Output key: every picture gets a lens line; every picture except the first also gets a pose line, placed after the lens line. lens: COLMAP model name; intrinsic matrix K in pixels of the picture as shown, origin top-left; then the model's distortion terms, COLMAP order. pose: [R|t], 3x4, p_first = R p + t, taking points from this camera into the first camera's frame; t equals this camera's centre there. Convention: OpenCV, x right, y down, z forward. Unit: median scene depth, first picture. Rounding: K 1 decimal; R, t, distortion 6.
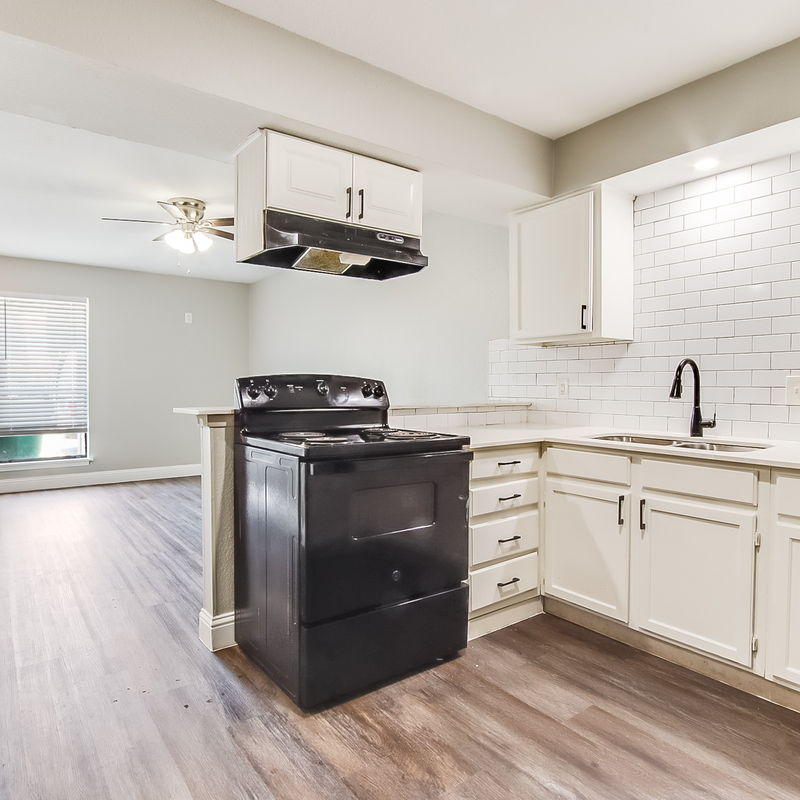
lens RADIAL K [[543.8, 0, 389.3], [0, 543.8, 382.5], [0, 0, 1]] dist [-0.003244, -0.007752]
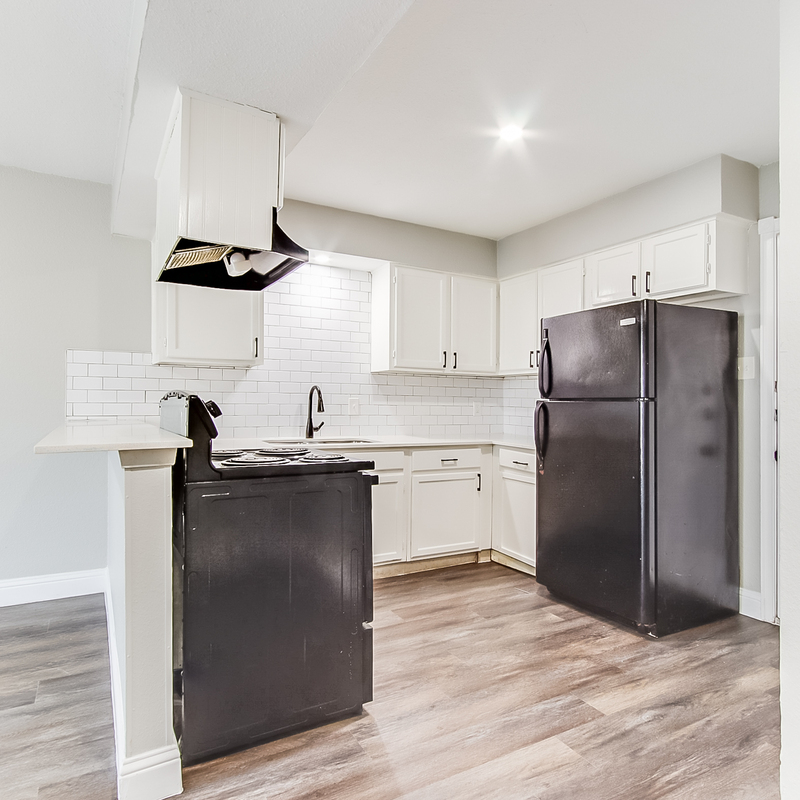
lens RADIAL K [[556.6, 0, 388.9], [0, 556.6, 376.7], [0, 0, 1]] dist [-0.011643, 0.003859]
pose [[0.140380, 0.047547, 0.988955, -0.941975], [-0.009244, 0.998866, -0.046712, 0.001462], [-0.990055, -0.002585, 0.140660, 0.601645]]
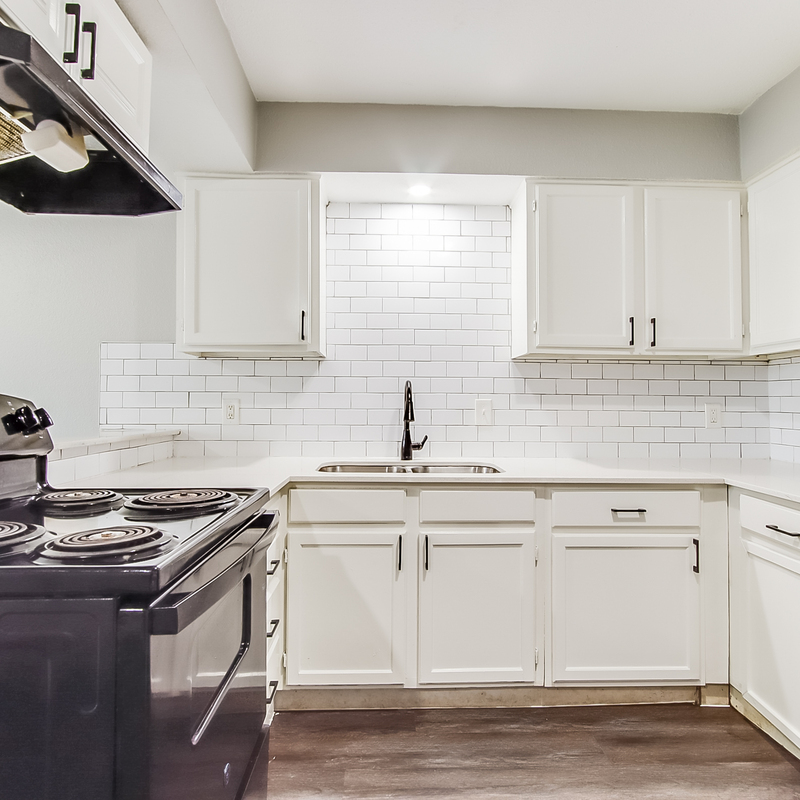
lens RADIAL K [[556.6, 0, 388.9], [0, 556.6, 376.7], [0, 0, 1]] dist [-0.011643, 0.003859]
pose [[0.572919, 0.045586, 0.818343, -0.294843], [-0.004843, 0.998623, -0.052238, 0.002028], [-0.819598, 0.025965, 0.572351, 0.466538]]
